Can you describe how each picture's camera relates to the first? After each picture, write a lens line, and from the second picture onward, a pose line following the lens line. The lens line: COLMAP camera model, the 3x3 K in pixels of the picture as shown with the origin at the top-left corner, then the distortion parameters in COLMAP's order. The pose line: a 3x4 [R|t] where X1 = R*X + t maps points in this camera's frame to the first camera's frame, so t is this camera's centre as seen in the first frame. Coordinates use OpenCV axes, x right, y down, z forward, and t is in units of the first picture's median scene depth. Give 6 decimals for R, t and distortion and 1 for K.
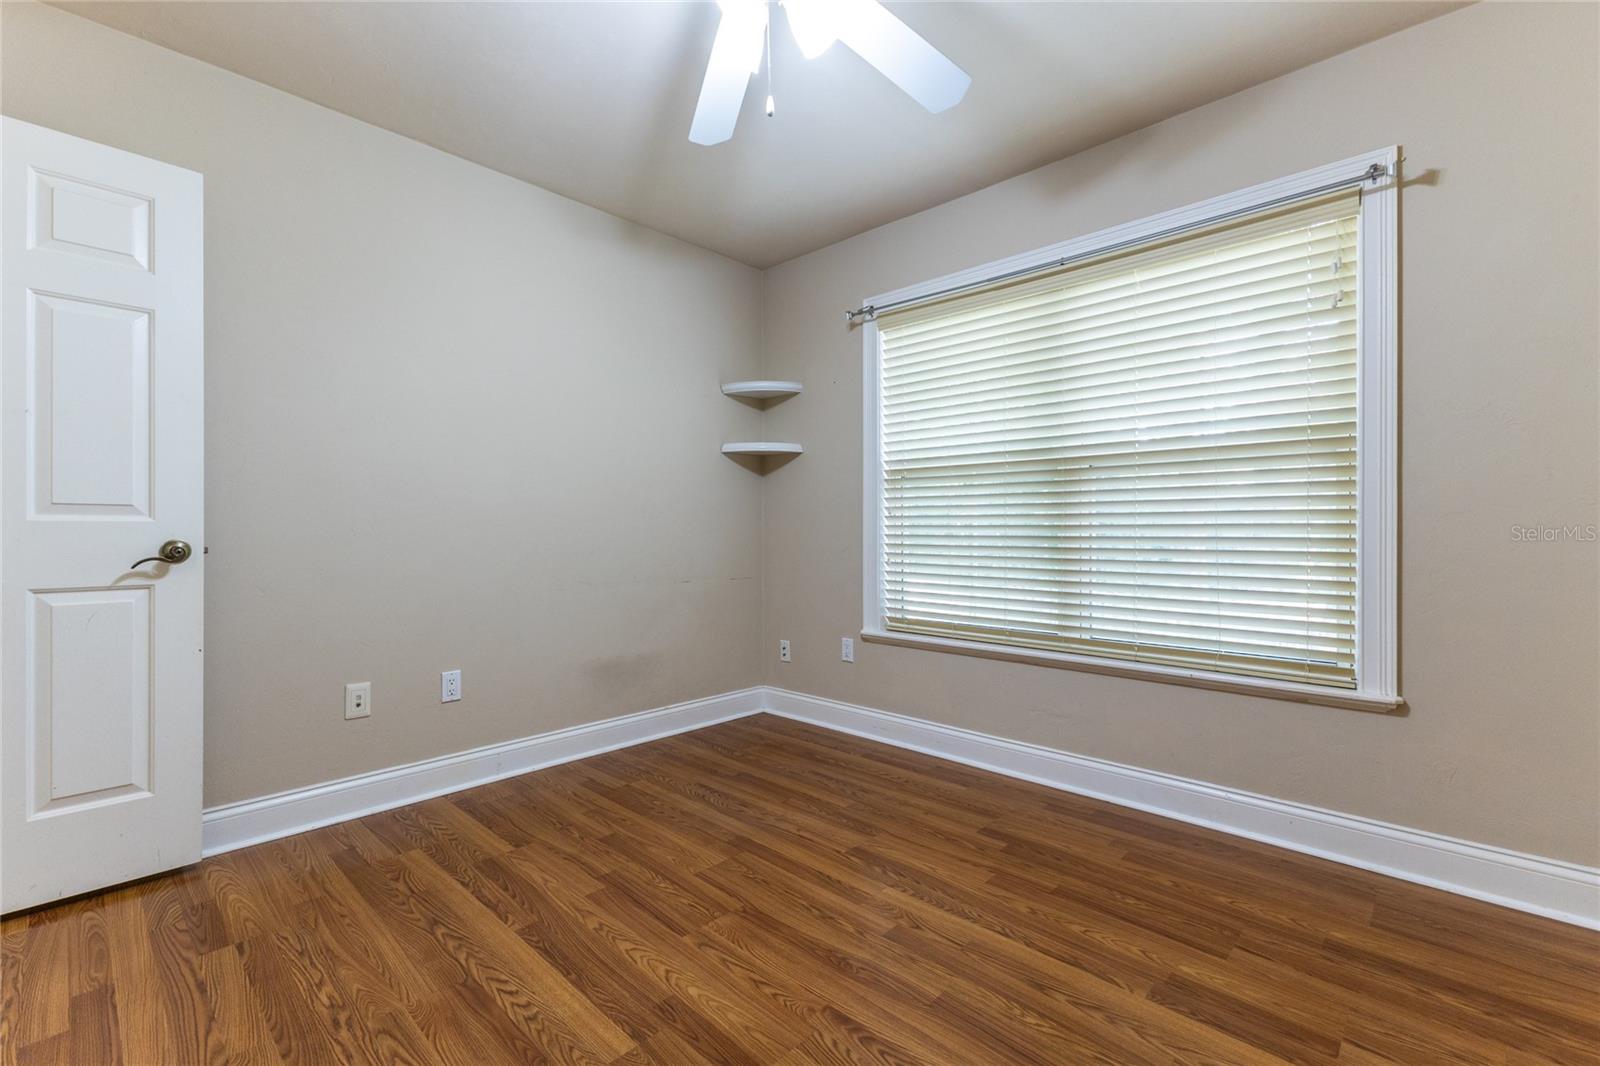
lens RADIAL K [[688.8, 0, 805.0], [0, 688.8, 515.0], [0, 0, 1]] dist [0.004662, 0.000426]
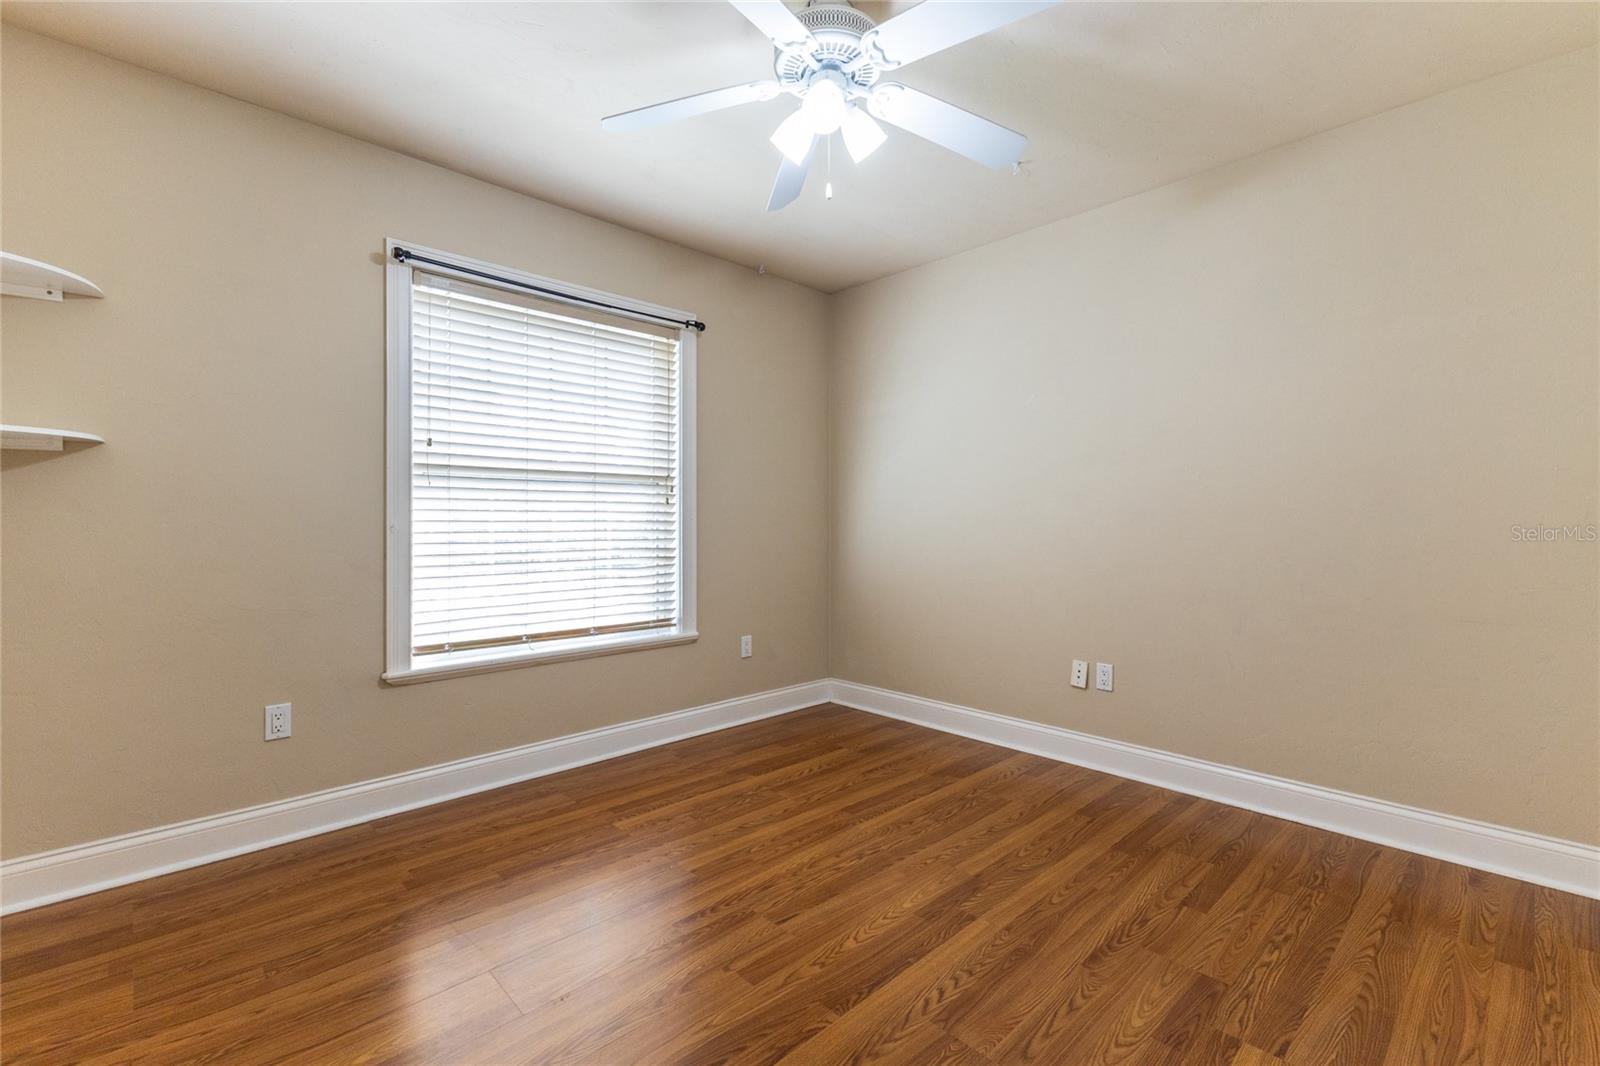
lens RADIAL K [[694.9, 0, 793.8], [0, 694.9, 528.6], [0, 0, 1]] dist [0.001713, 0.000195]
pose [[0.057920, 0.006289, 0.998301, -0.949396], [-0.011425, 0.999919, -0.005636, 0.010833], [-0.998256, -0.011079, 0.057987, 0.753862]]
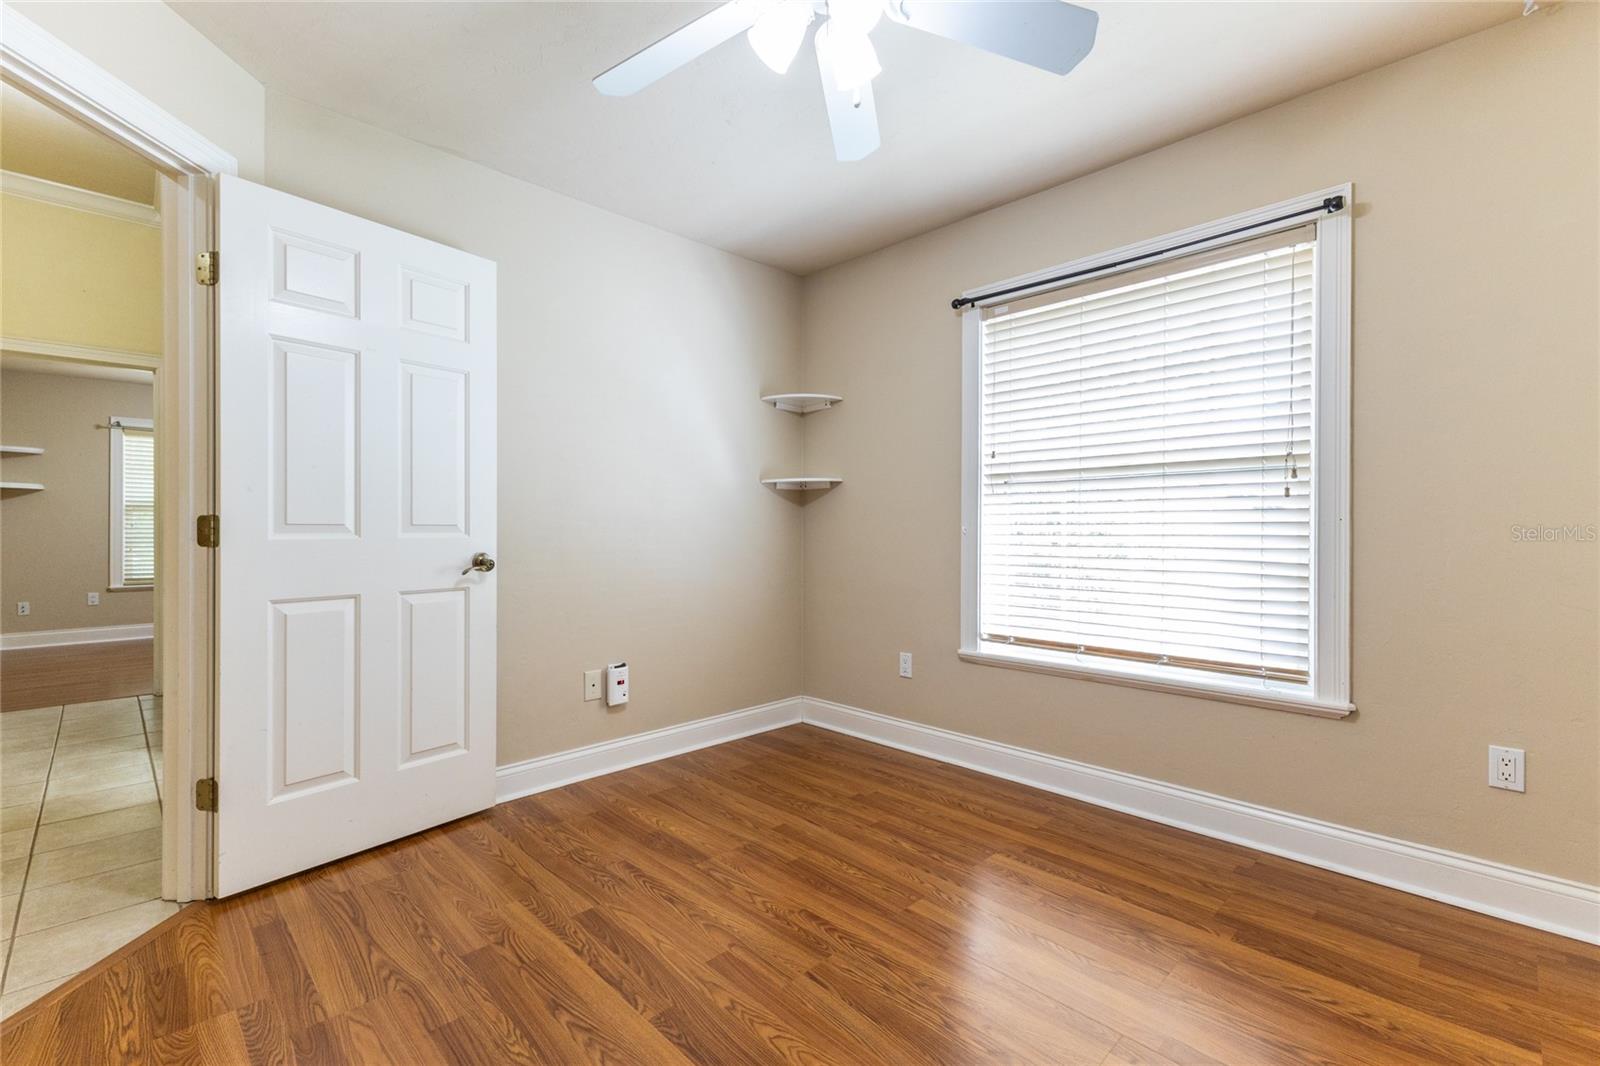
lens RADIAL K [[678.2, 0, 796.8], [0, 678.2, 530.1], [0, 0, 1]] dist [-0.002212, -0.000104]
pose [[0.999341, 0.013942, -0.033500, -0.151151], [-0.013549, 0.999837, 0.011923, -0.000534], [0.033661, -0.011461, 0.999368, 0.132849]]
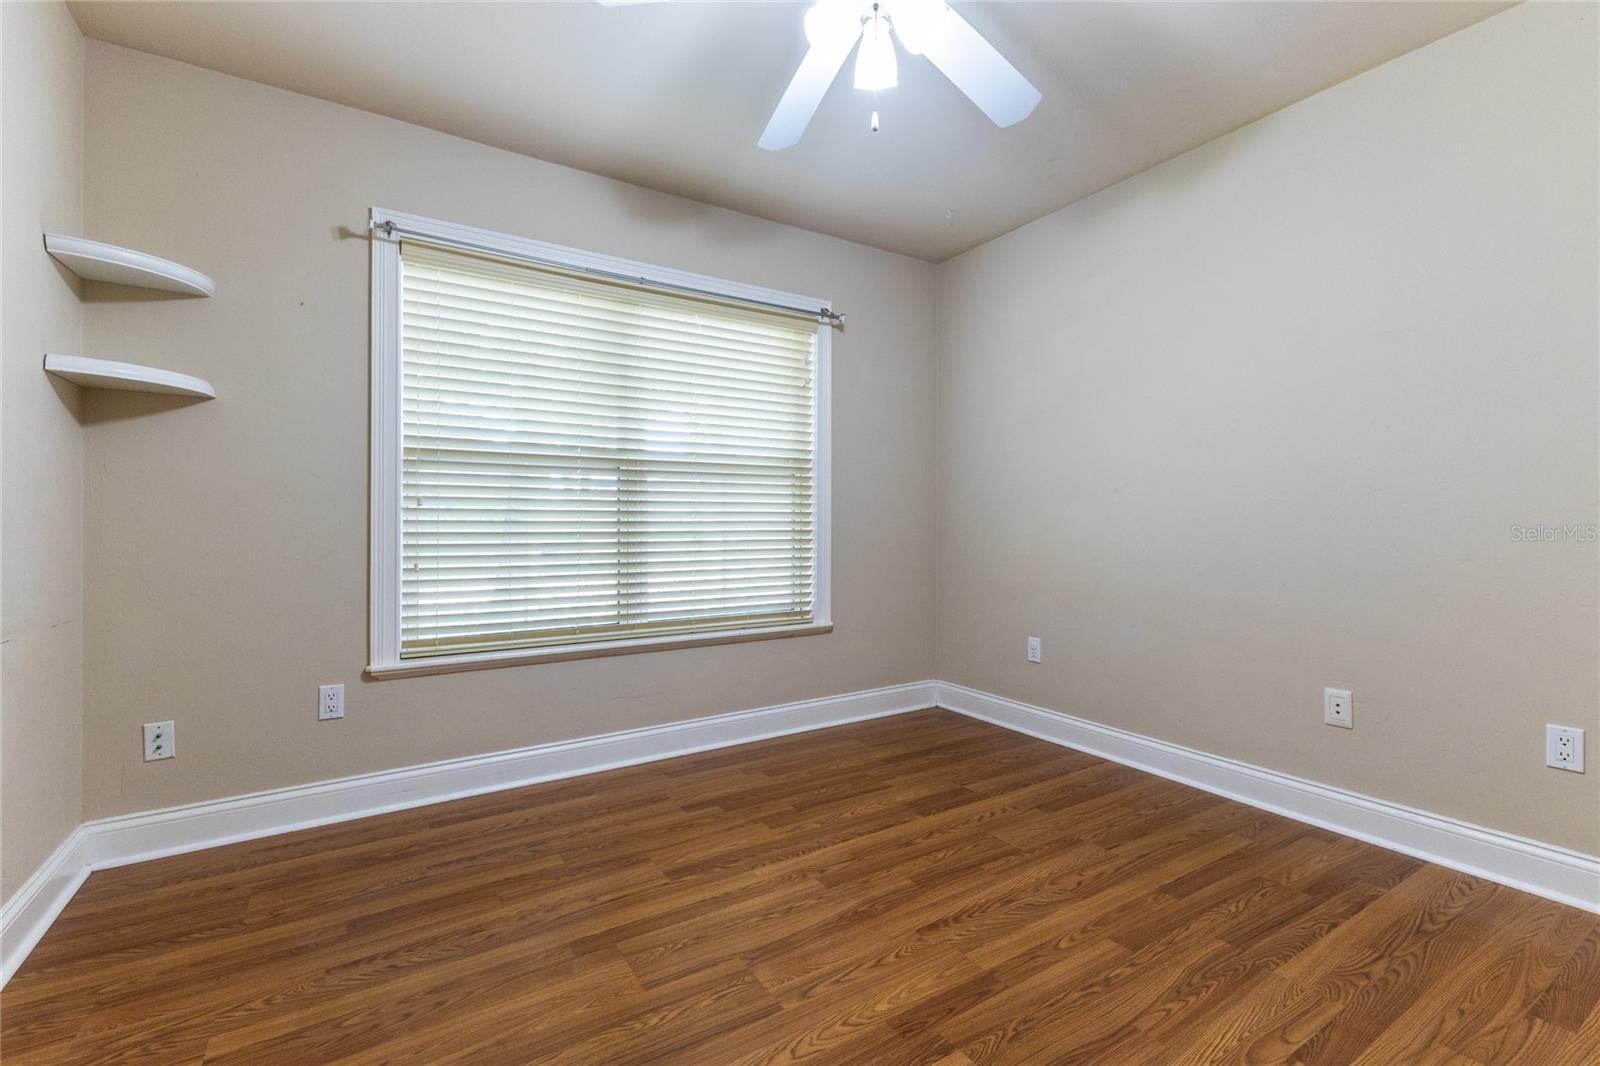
lens RADIAL K [[694.7, 0, 794.9], [0, 694.7, 505.3], [0, 0, 1]] dist [0.007454, 0.001111]
pose [[0.253507, 0.024957, 0.967011, -0.758777], [-0.018382, 0.999611, -0.020980, 0.010061], [-0.967159, -0.012457, 0.253868, 0.581783]]
